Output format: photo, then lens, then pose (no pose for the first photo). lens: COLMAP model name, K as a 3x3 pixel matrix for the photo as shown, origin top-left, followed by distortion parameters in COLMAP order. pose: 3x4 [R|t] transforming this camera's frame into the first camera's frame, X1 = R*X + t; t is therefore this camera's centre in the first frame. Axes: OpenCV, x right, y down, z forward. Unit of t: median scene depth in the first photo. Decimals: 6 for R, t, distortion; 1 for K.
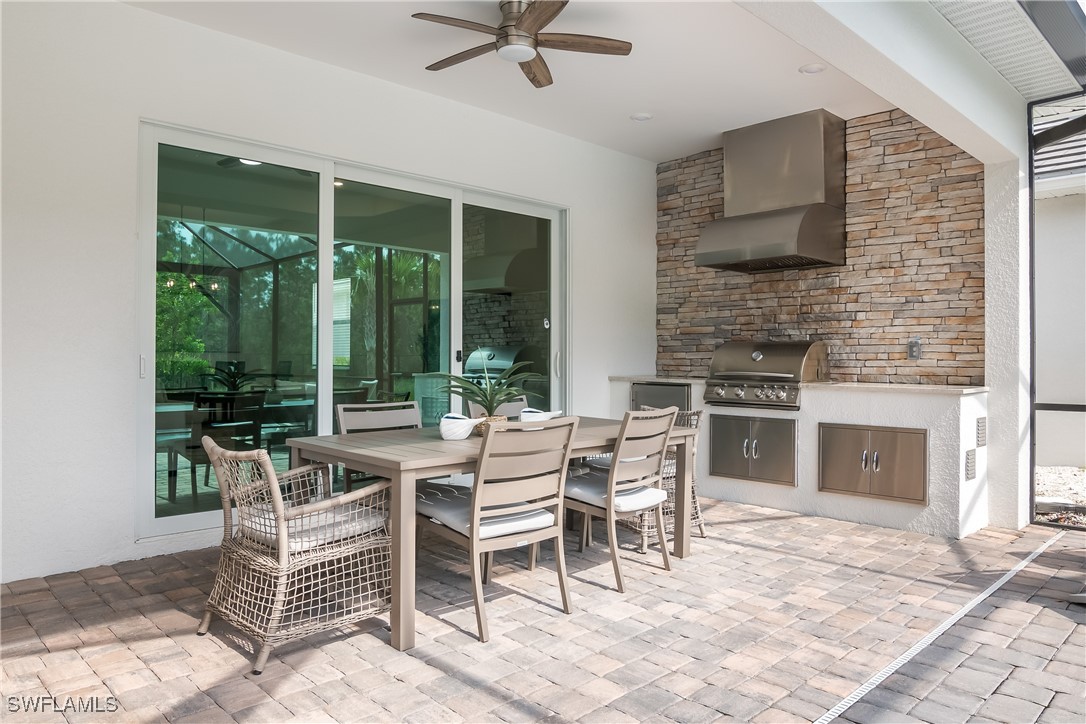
lens RADIAL K [[736.2, 0, 542.8], [0, 736.2, 359.6], [0, 0, 1]] dist [-0.037476, -0.000419]
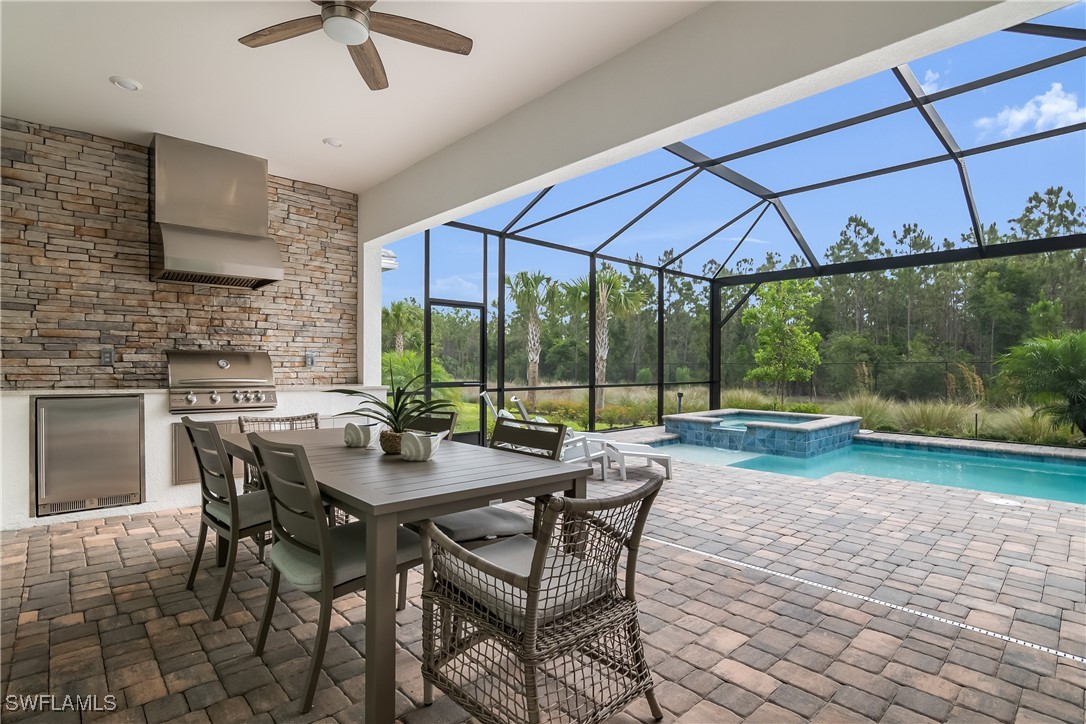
lens RADIAL K [[542.1, 0, 531.4], [0, 542.1, 372.2], [0, 0, 1]] dist [-0.020681, 0.004816]
pose [[0.030699, -0.009672, 0.999482, -0.493109], [0.000779, 0.999953, 0.009653, 0.000044], [-0.999528, 0.000482, 0.030705, 0.526899]]
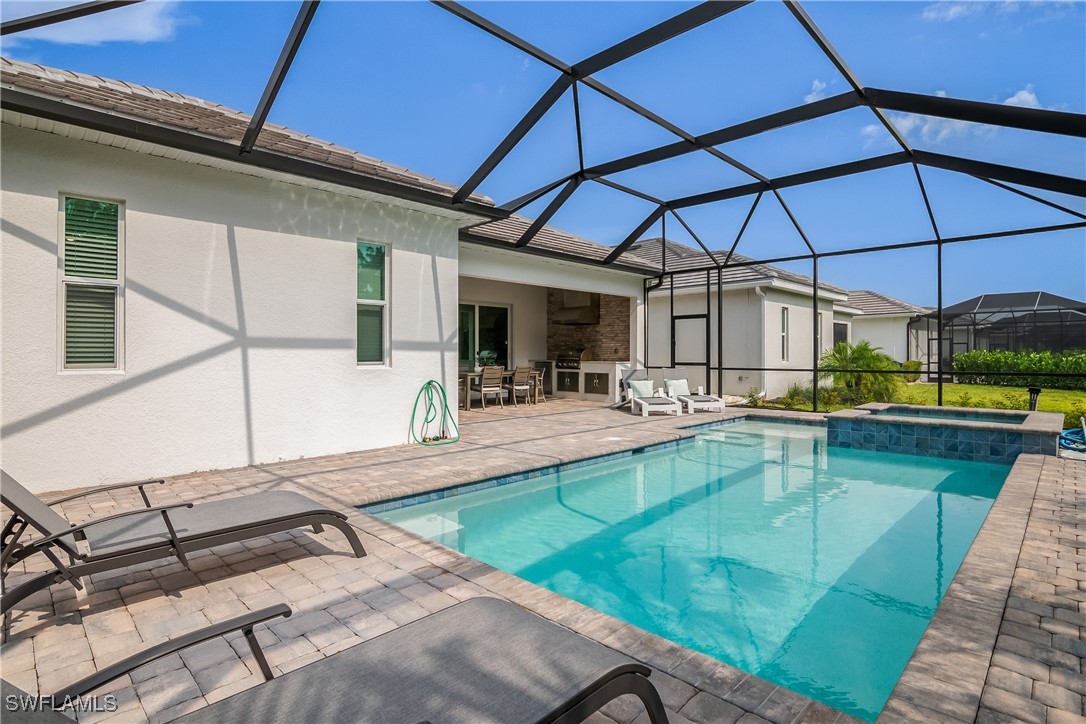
lens RADIAL K [[542.1, 0, 541.5], [0, 542.1, 355.9], [0, 0, 1]] dist [-0.020681, 0.004816]
pose [[0.999945, -0.000276, 0.010501, 0.142611], [0.000275, 1.000000, 0.000116, 0.007939], [-0.010501, -0.000113, 0.999945, -1.389702]]
